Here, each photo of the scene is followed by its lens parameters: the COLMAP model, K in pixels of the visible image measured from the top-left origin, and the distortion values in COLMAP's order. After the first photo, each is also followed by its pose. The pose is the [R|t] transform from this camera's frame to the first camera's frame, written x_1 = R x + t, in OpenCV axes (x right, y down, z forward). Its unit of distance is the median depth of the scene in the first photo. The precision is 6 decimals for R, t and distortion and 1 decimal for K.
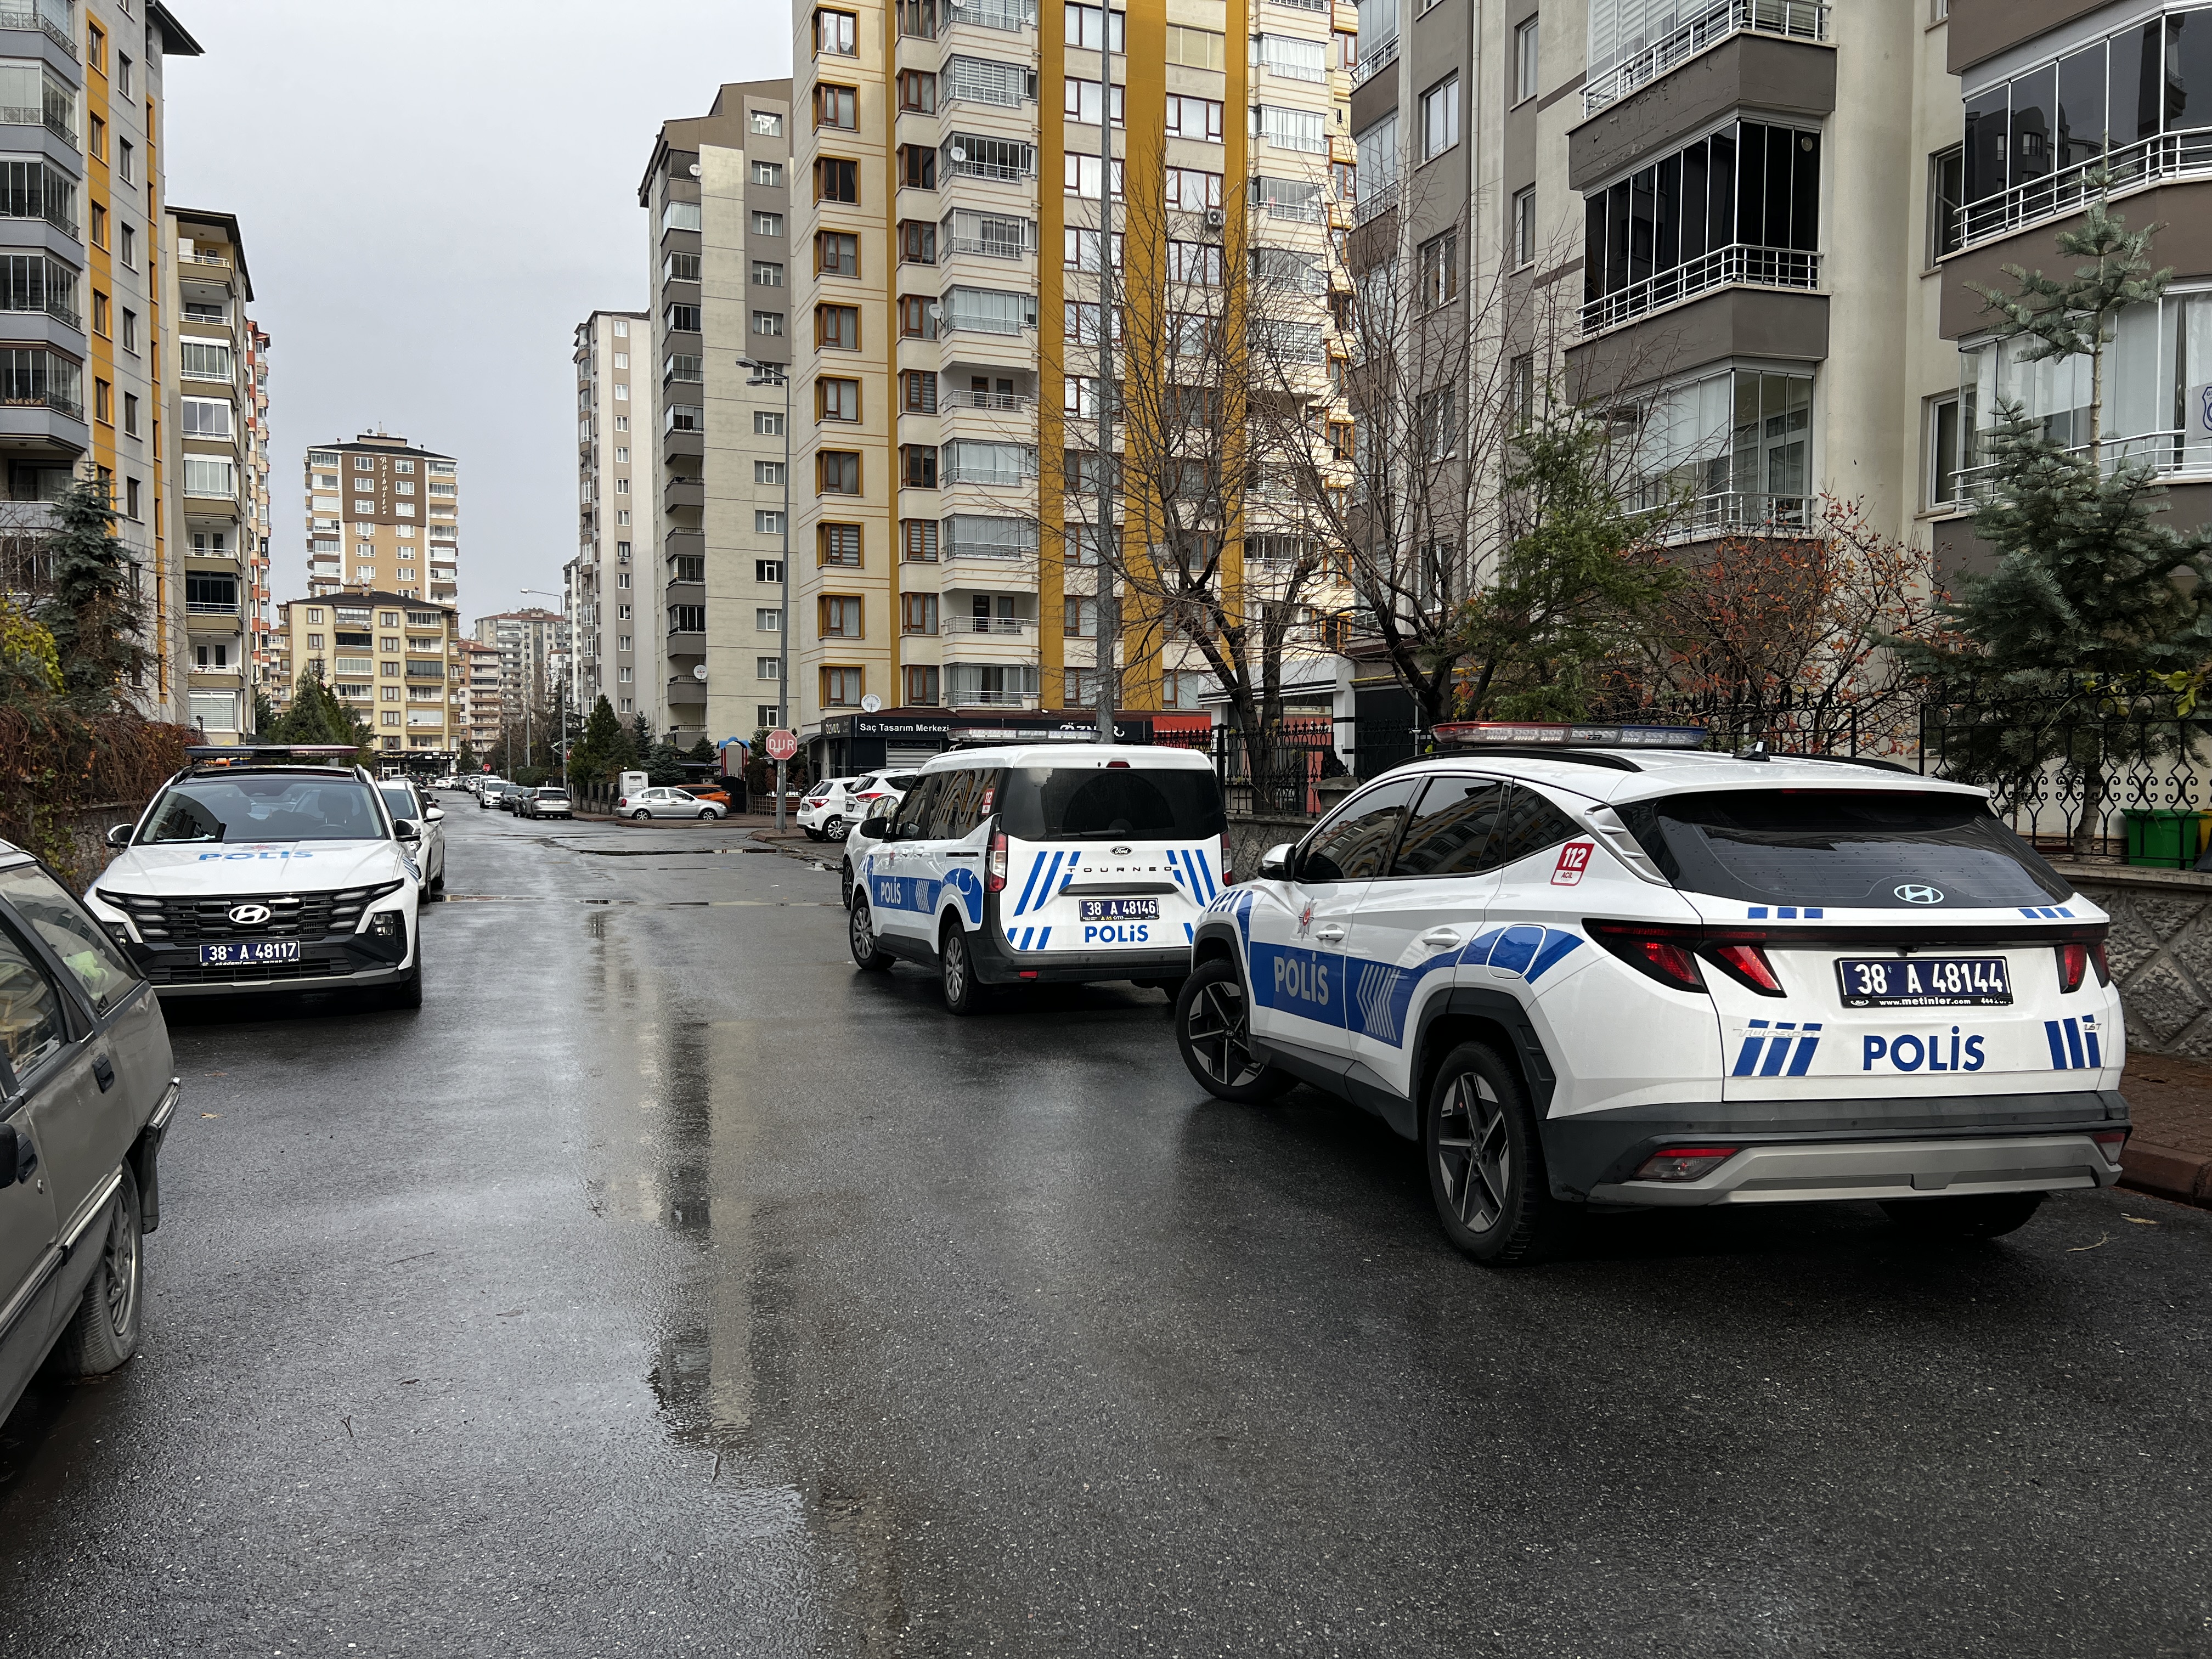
lens RADIAL K [[1694.4, 0, 1108.4], [0, 1694.4, 863.4], [0, 0, 1]] dist [0.055800, -0.067640]
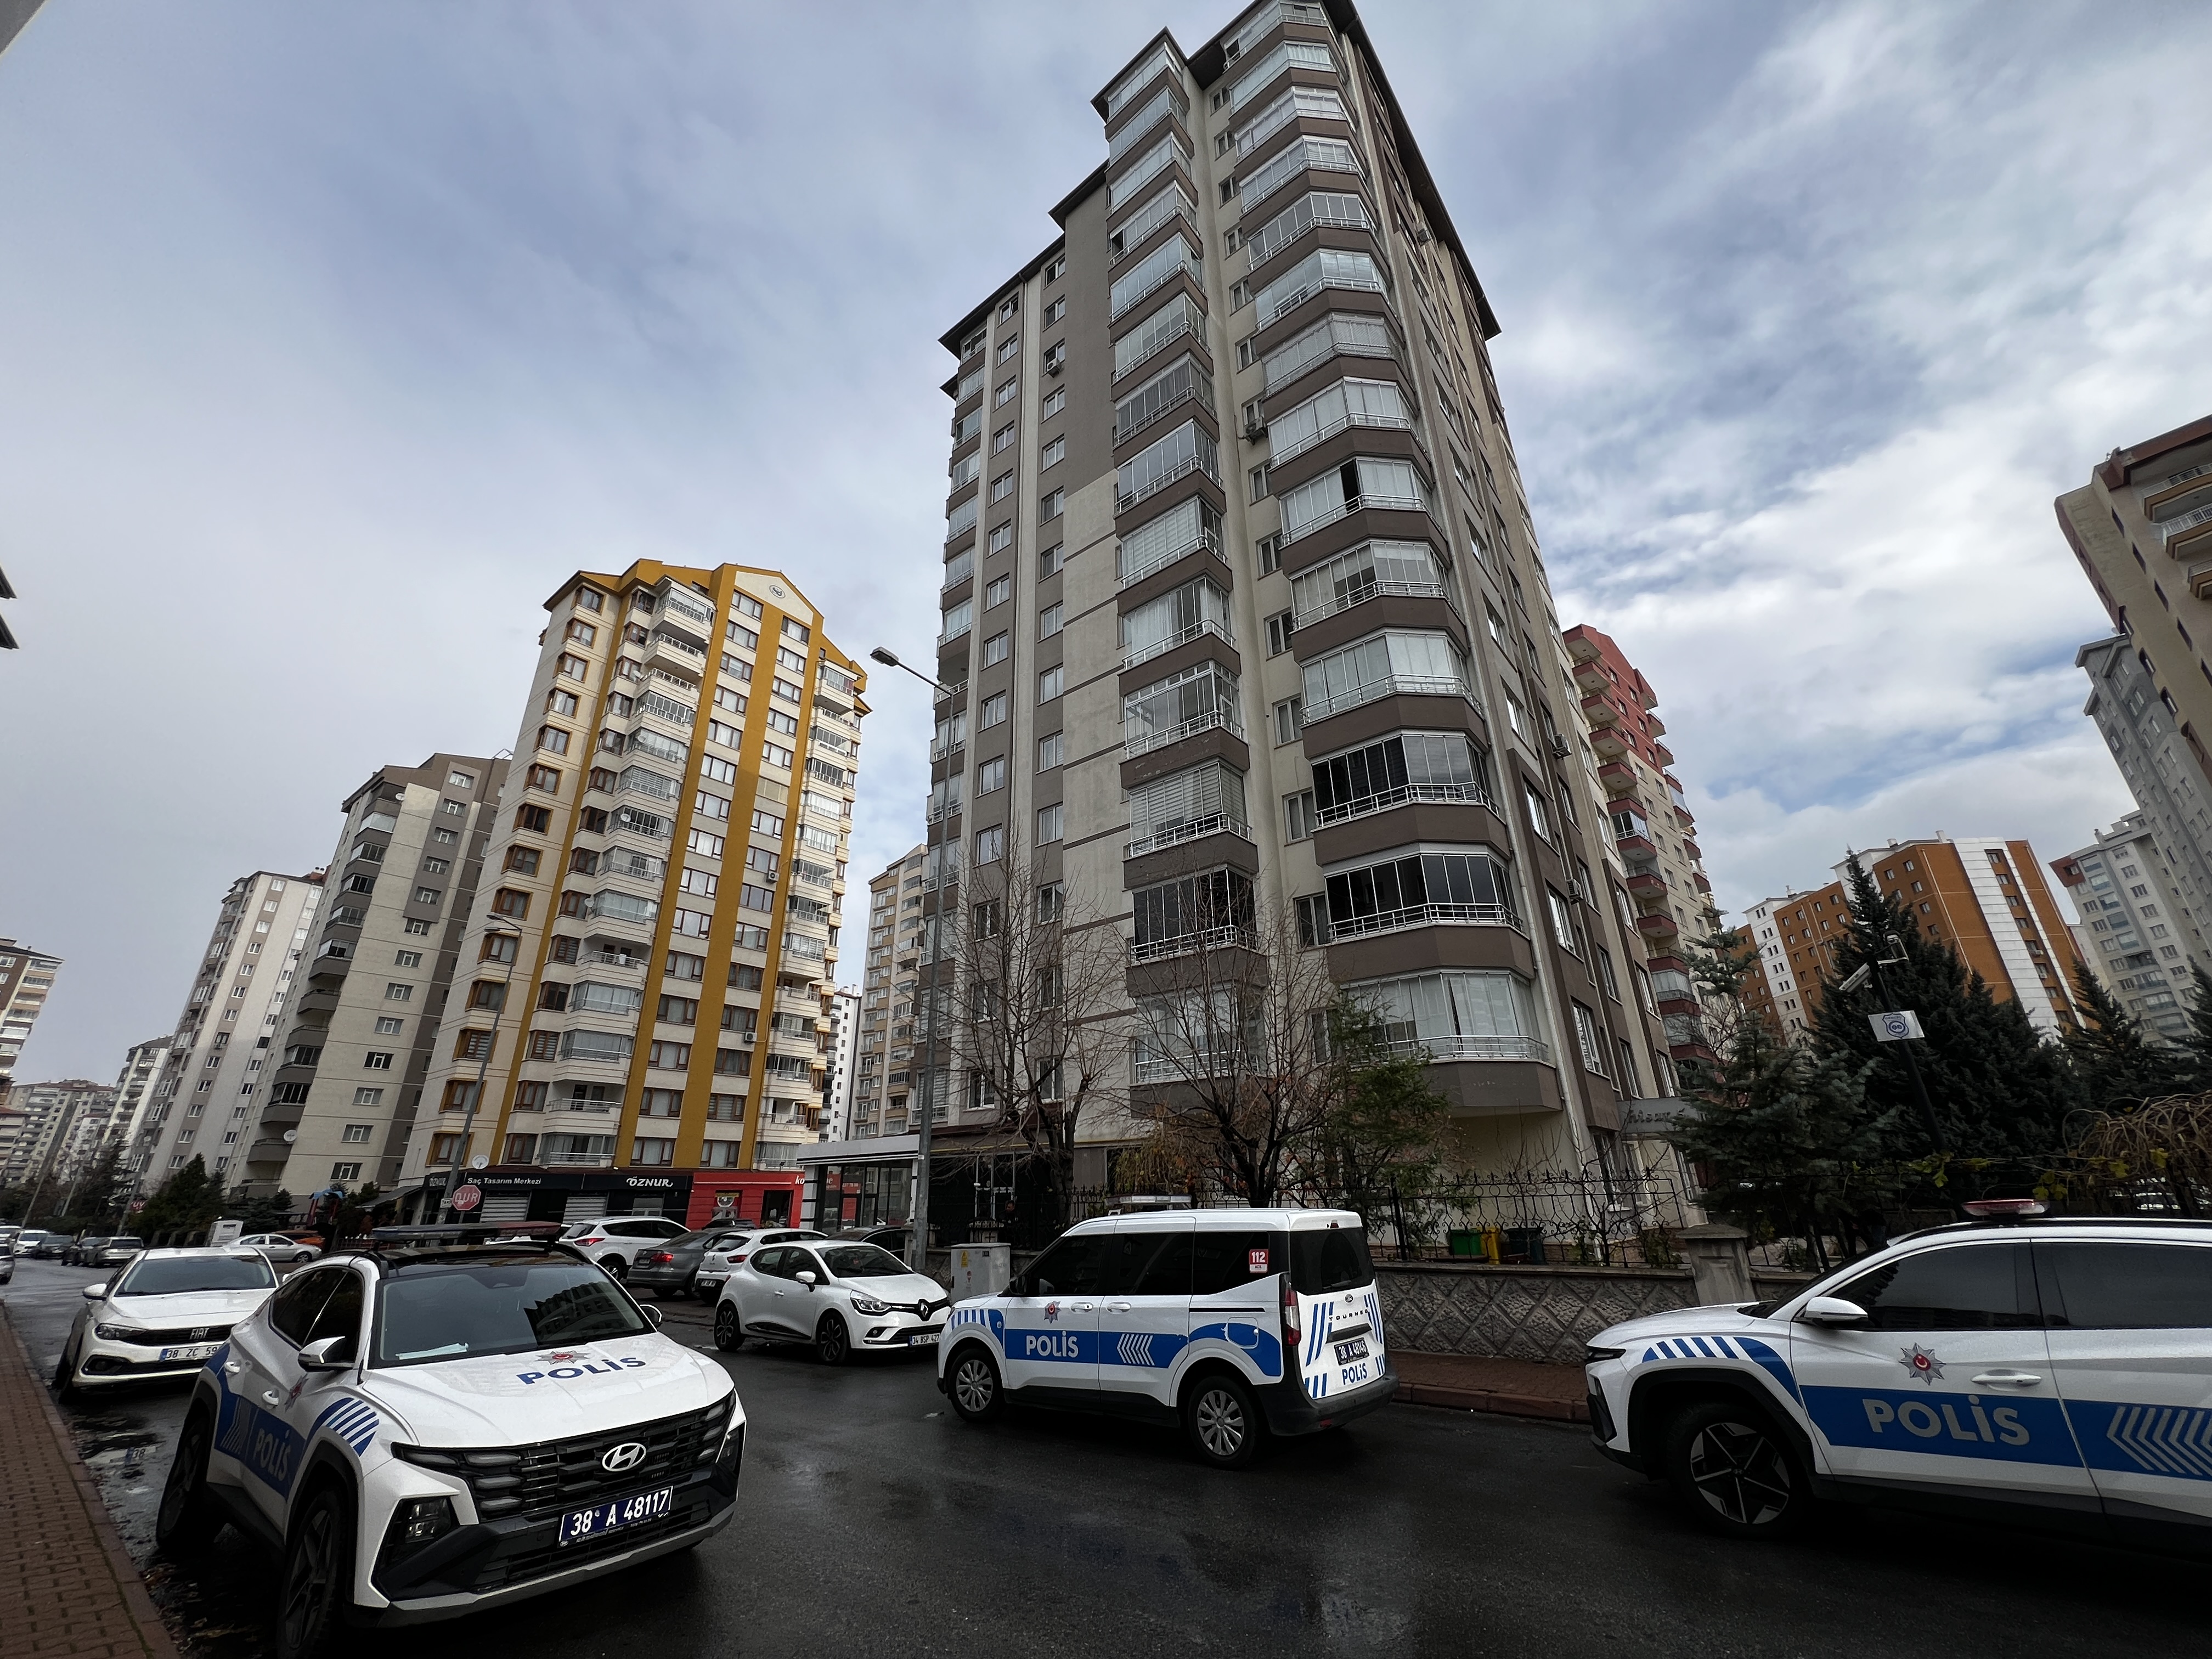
lens RADIAL K [[901.5, 0, 1106.0], [0, 901.5, 829.5], [0, 0, 1]] dist [0.000627, -0.000309]
pose [[0.862154, 0.179255, 0.473875, -0.094120], [0.043106, 0.905974, -0.421133, -0.008596], [-0.504809, 0.383508, 0.773362, 0.072042]]
